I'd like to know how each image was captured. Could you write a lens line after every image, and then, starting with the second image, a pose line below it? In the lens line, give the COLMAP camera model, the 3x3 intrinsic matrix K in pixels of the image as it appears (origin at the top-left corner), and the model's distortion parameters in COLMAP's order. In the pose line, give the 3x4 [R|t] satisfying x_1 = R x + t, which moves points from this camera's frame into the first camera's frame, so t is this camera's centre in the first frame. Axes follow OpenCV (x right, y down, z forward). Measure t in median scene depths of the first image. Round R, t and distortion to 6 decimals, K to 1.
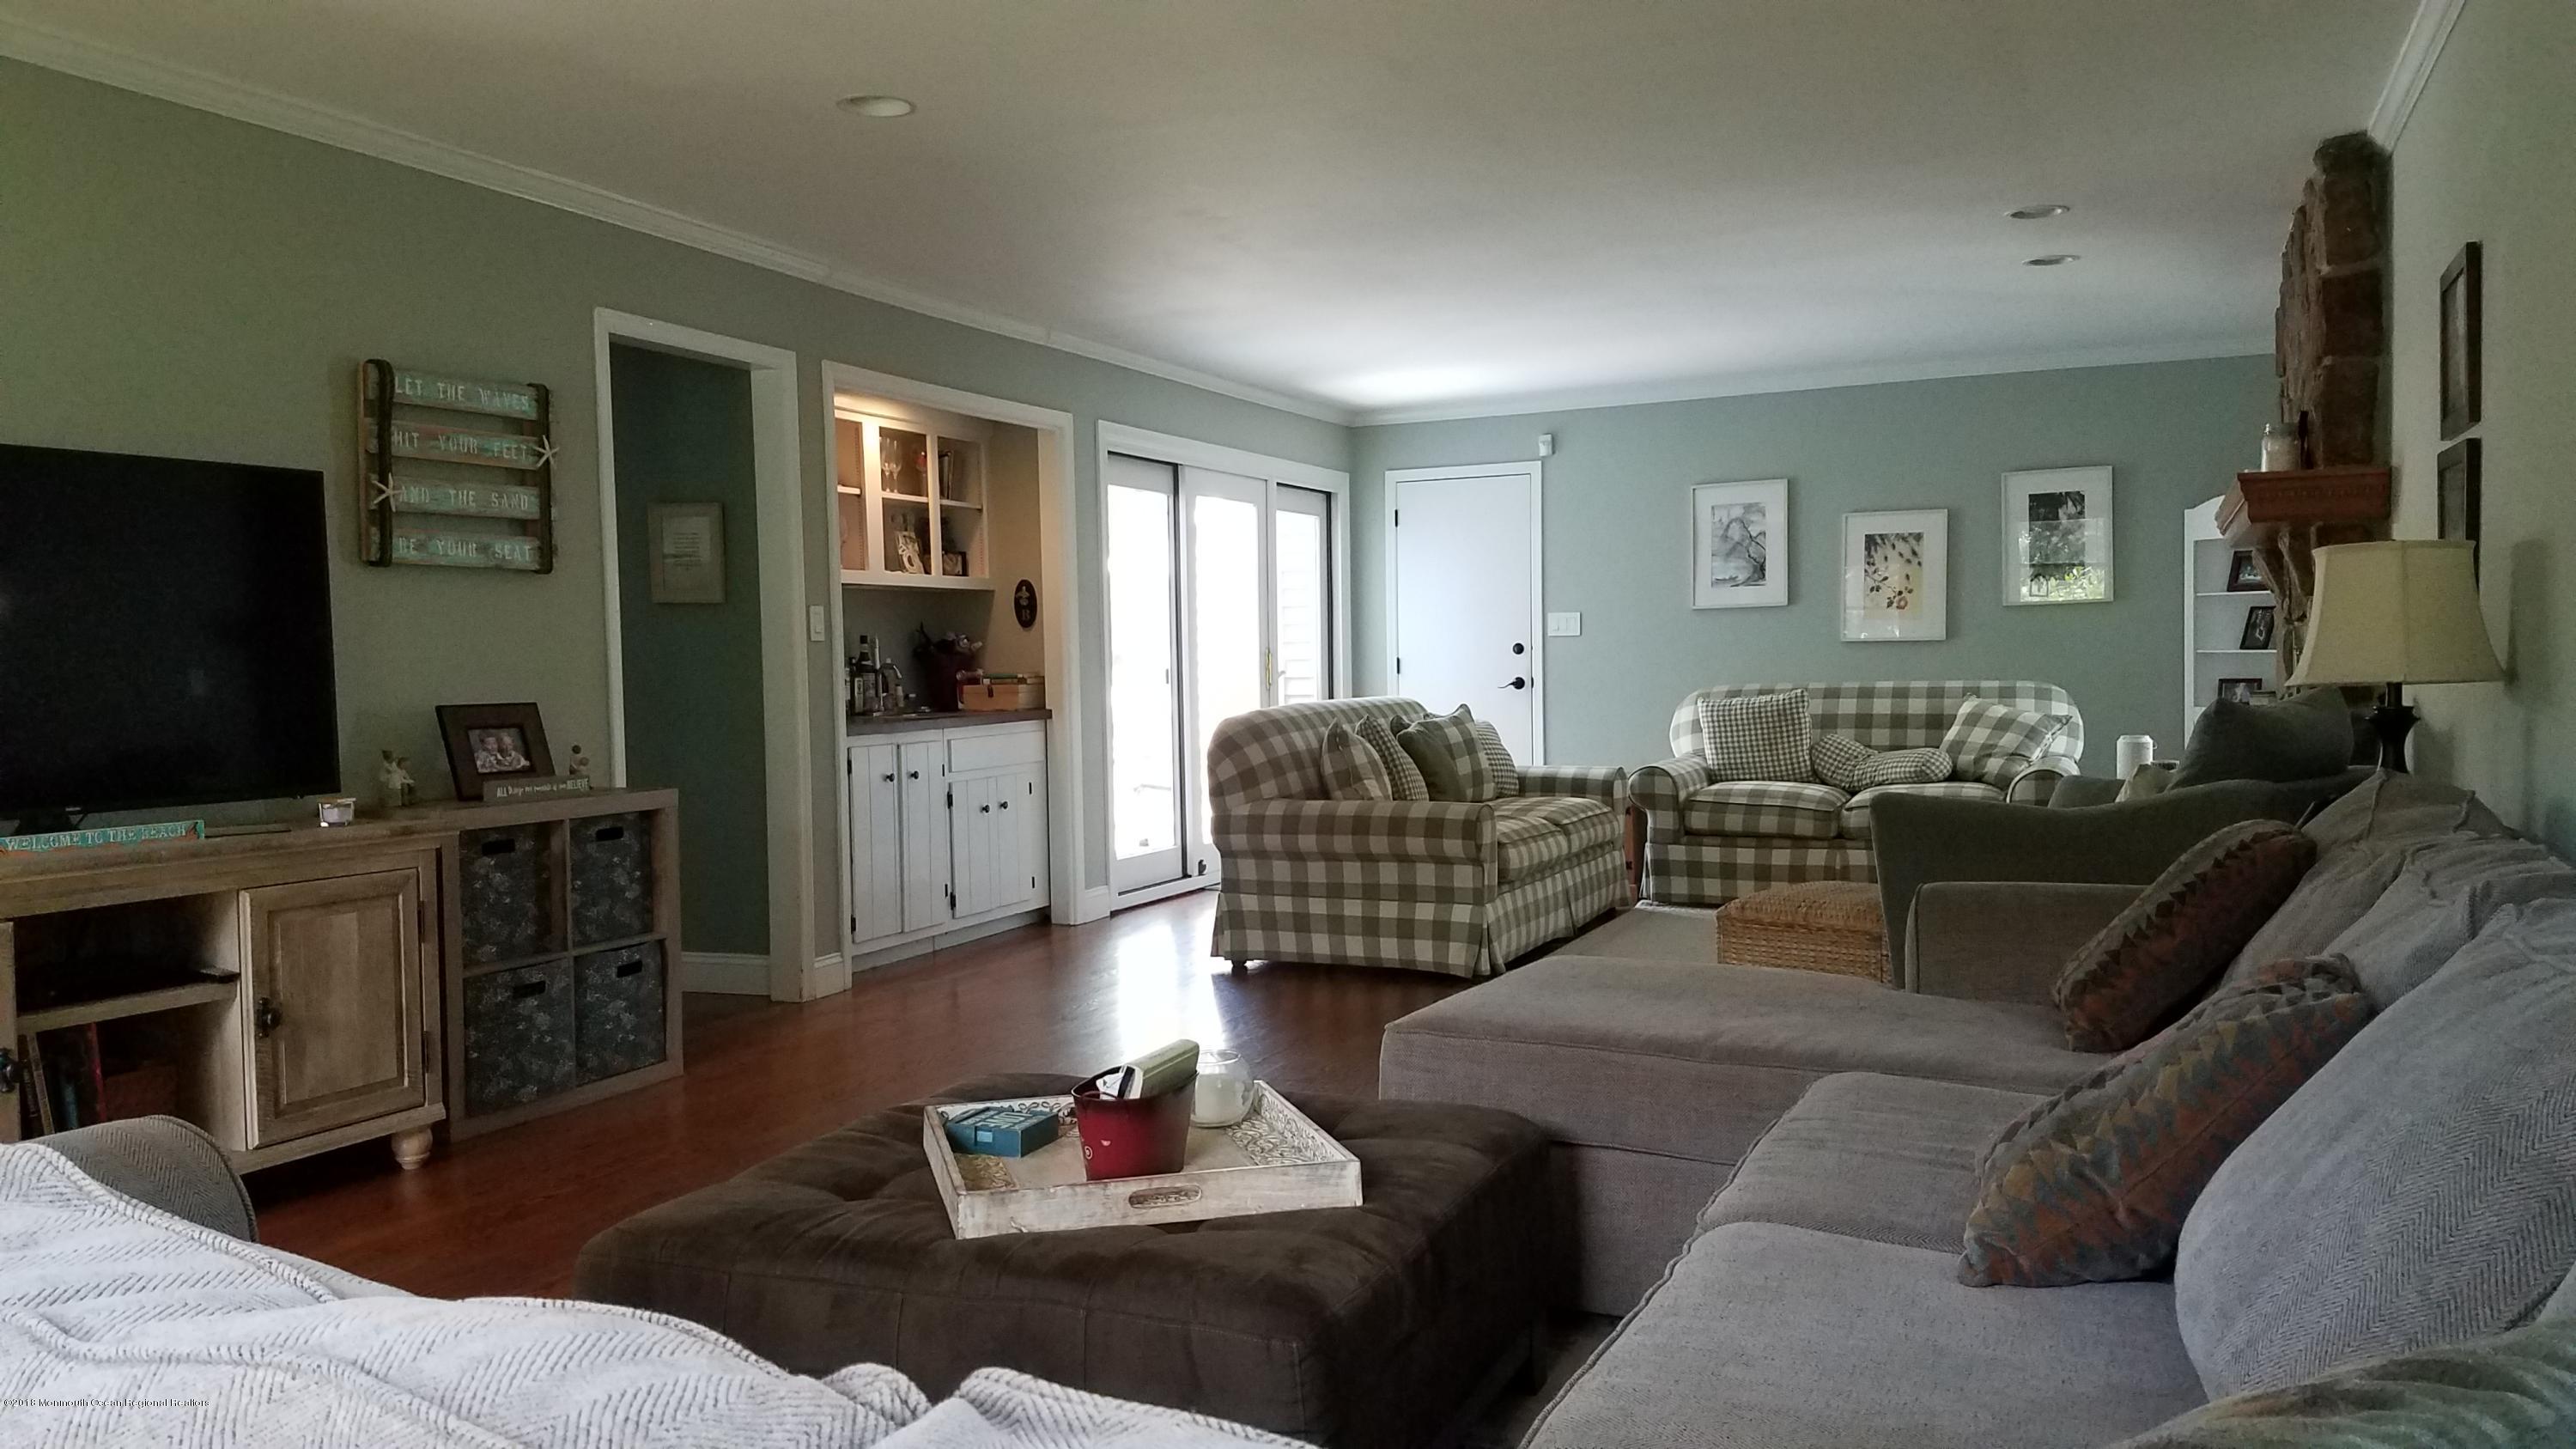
lens RADIAL K [[1912.5, 0, 1284.6], [0, 1912.5, 726.0], [0, 0, 1]] dist [-0.014250, -0.014032]
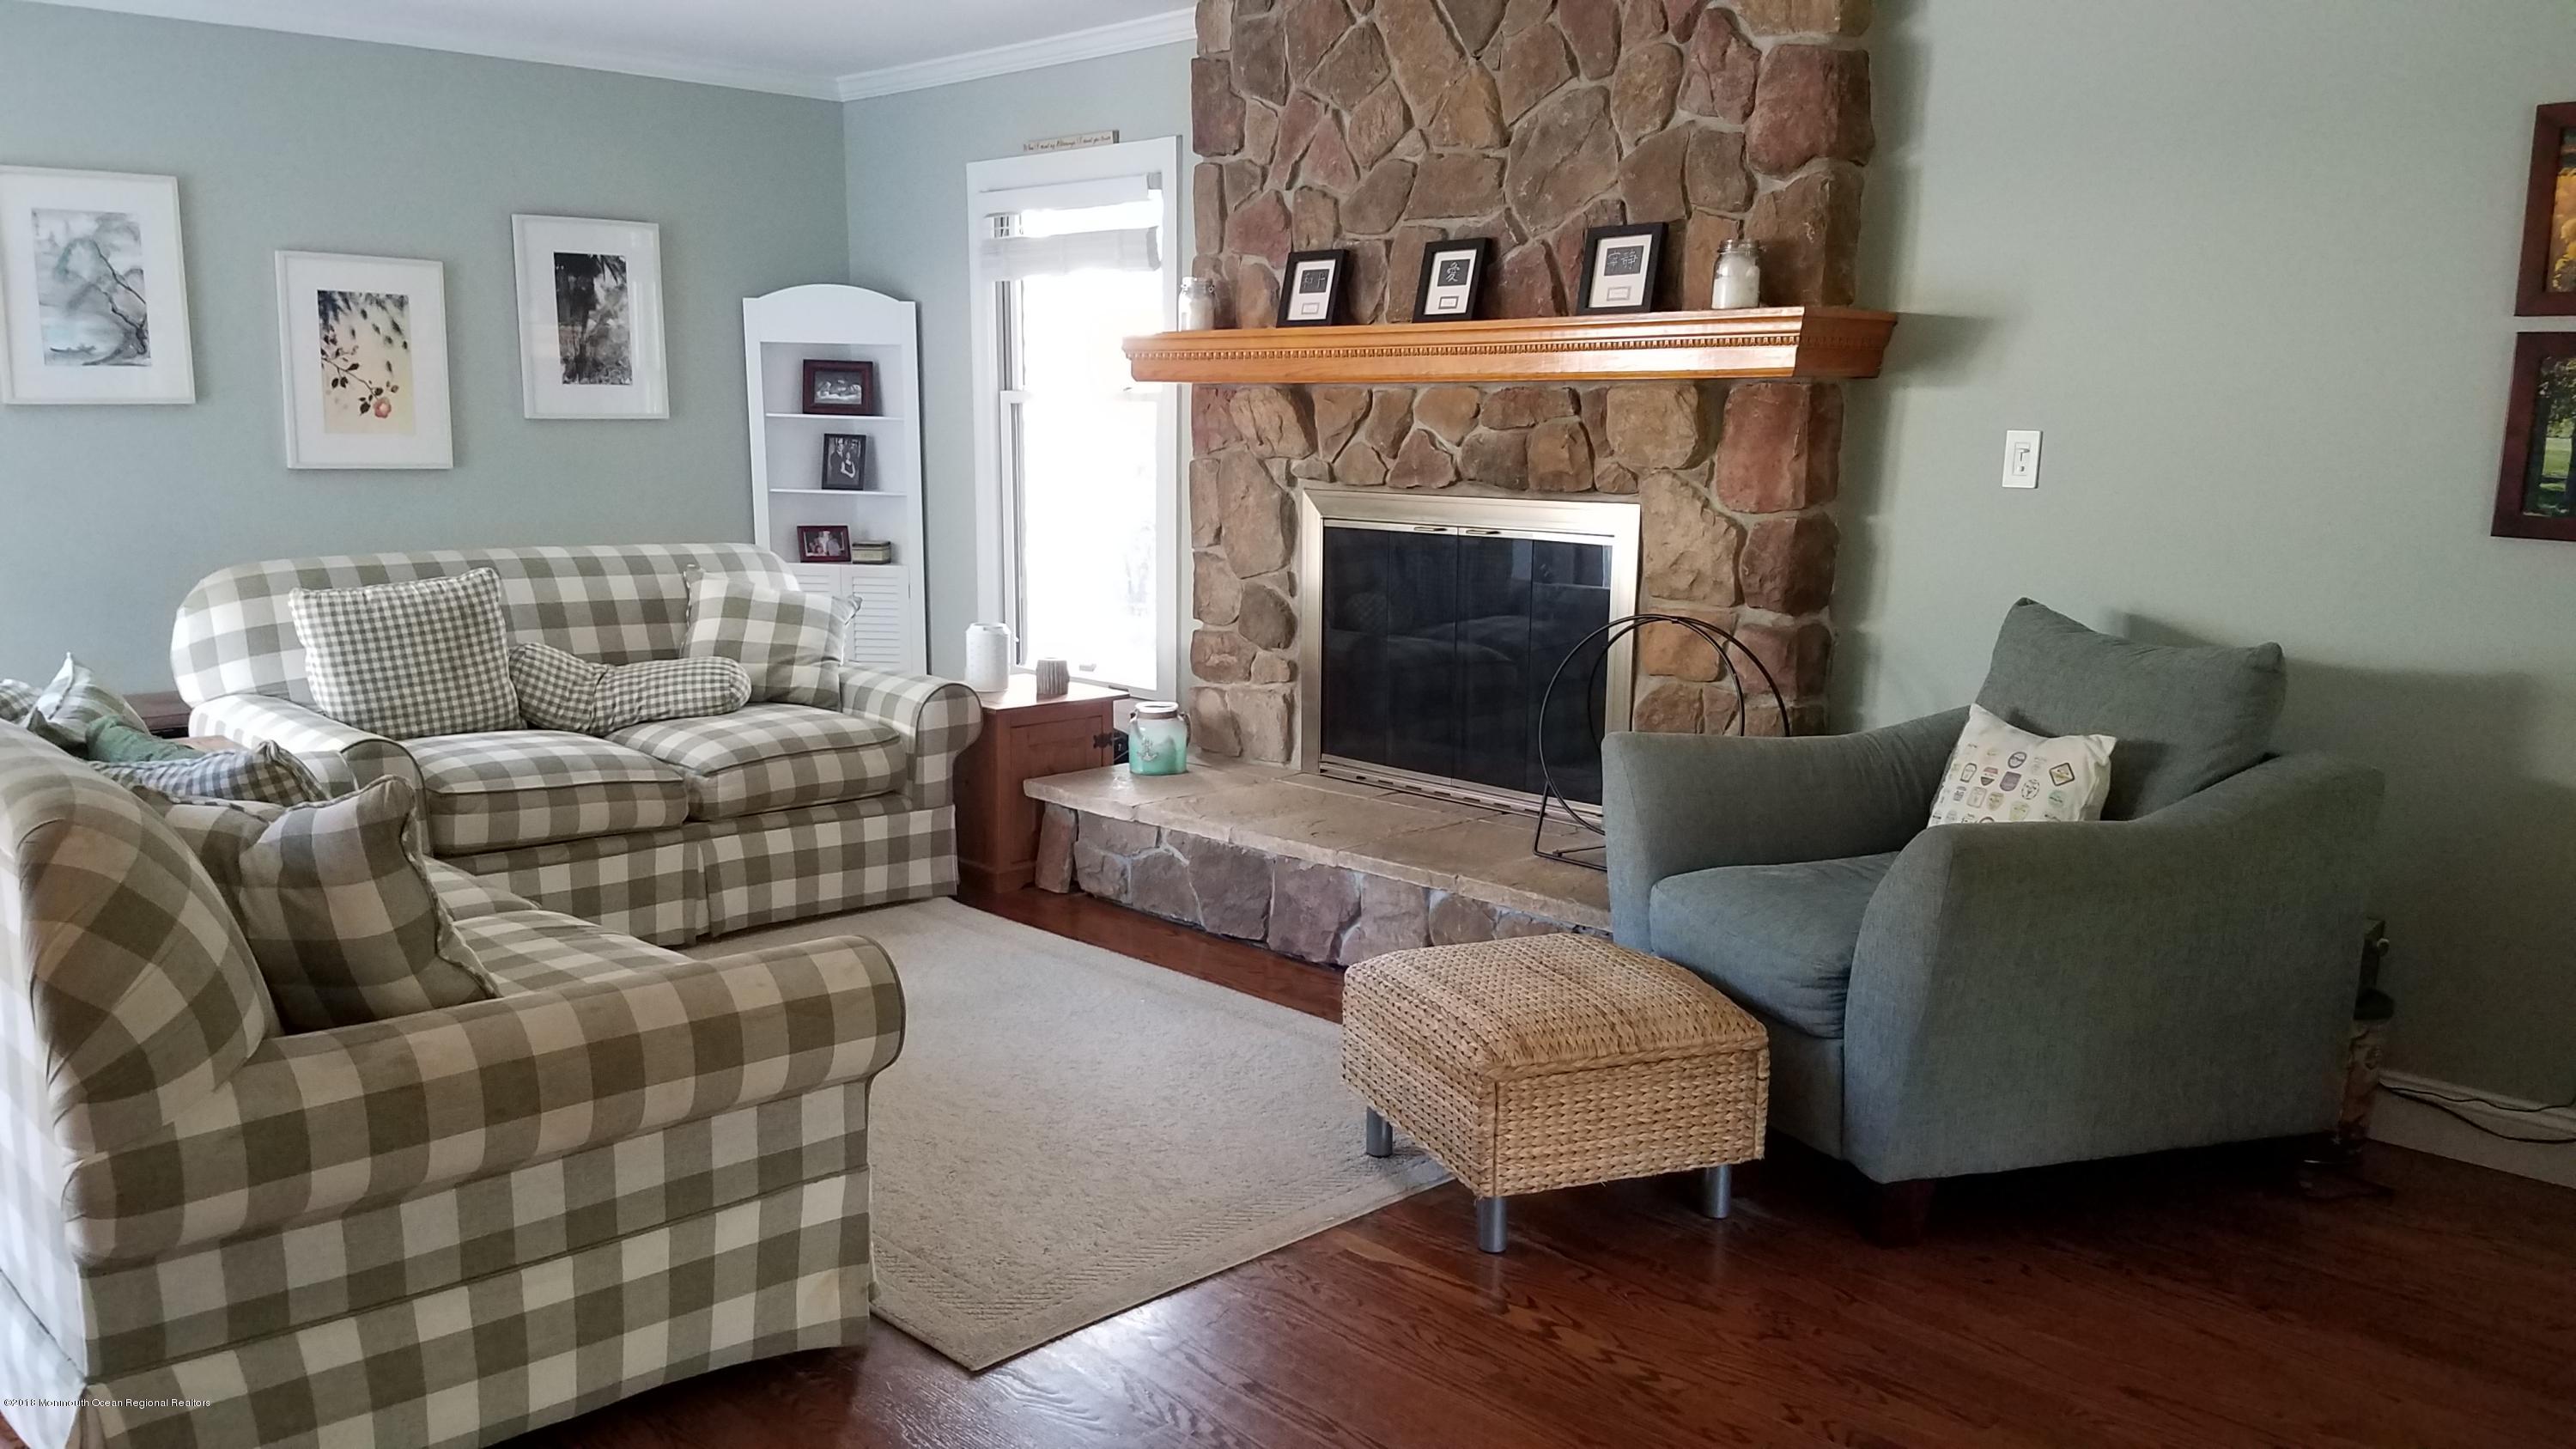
lens RADIAL K [[1912.5, 0, 1285.4], [0, 1912.5, 827.6], [0, 0, 1]] dist [-0.014250, -0.014032]
pose [[0.398706, -0.161290, 0.902784, -0.147414], [0.004316, 0.984732, 0.174025, -0.036172], [-0.917069, -0.065488, 0.393315, 0.473713]]
